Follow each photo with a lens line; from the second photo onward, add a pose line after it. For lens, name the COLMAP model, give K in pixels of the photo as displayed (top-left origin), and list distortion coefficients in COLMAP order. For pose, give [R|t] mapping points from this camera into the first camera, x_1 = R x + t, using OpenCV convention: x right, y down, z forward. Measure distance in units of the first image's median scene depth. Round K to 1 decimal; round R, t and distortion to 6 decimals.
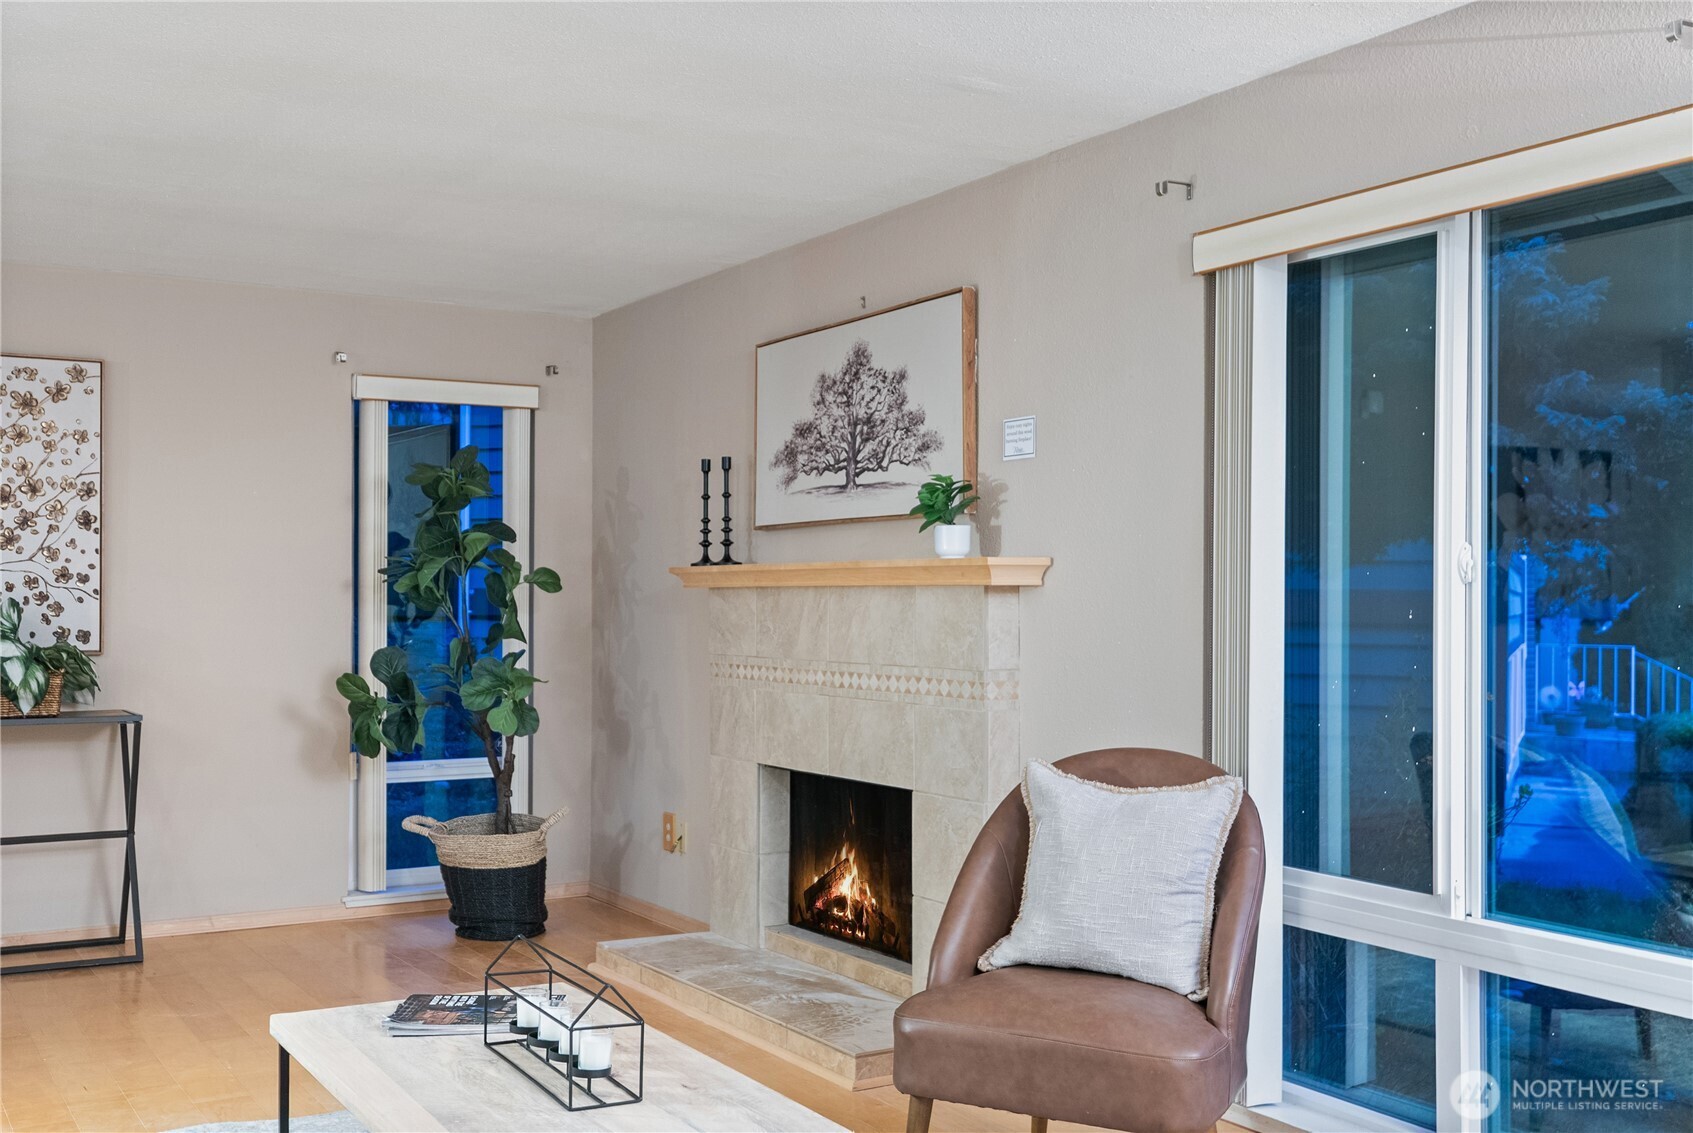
lens RADIAL K [[1715.1, 0, 846.0], [0, 1715.1, 574.0], [0, 0, 1]] dist [0.018218, 0.000000]
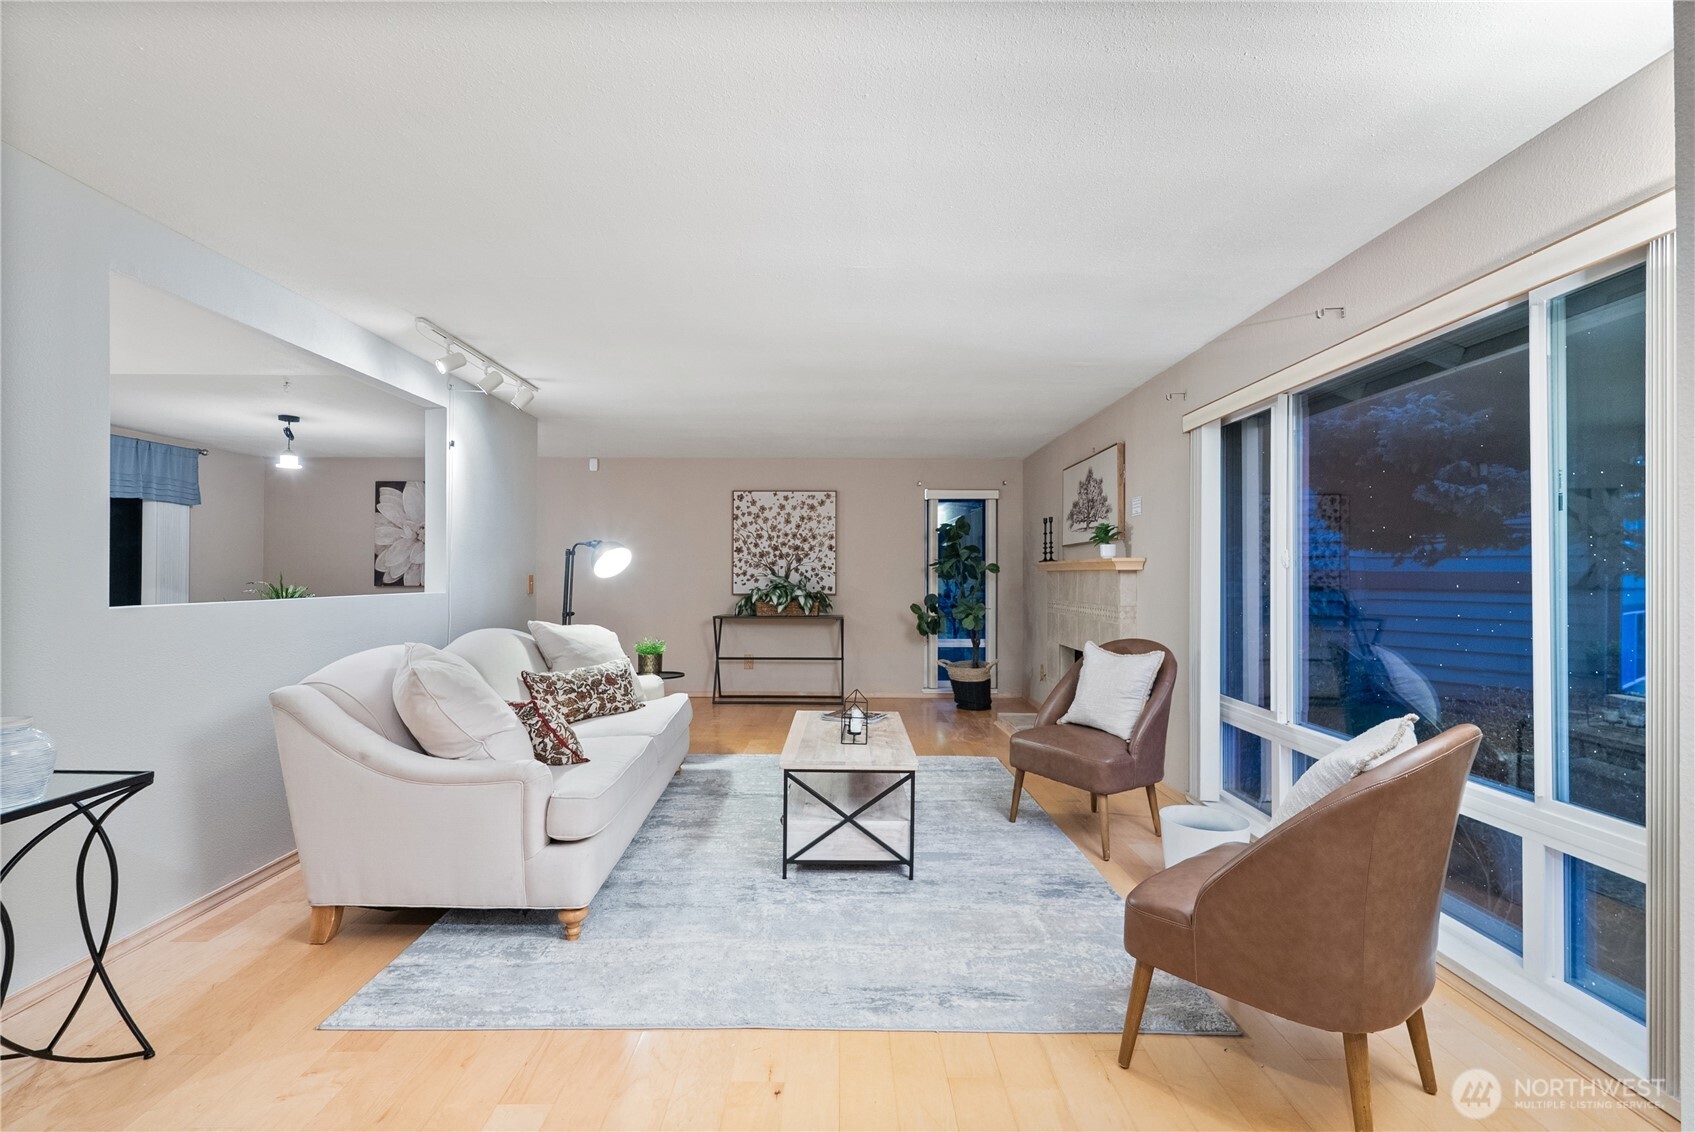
lens RADIAL K [[754.1, 0, 850.0], [0, 754.1, 564.3], [0, 0, 1]] dist [-0.000121, -0.000001]
pose [[0.863835, -0.005846, -0.503741, 0.214089], [0.004648, 0.999983, -0.003633, 0.000822], [0.503754, 0.000797, 0.863847, -0.055598]]
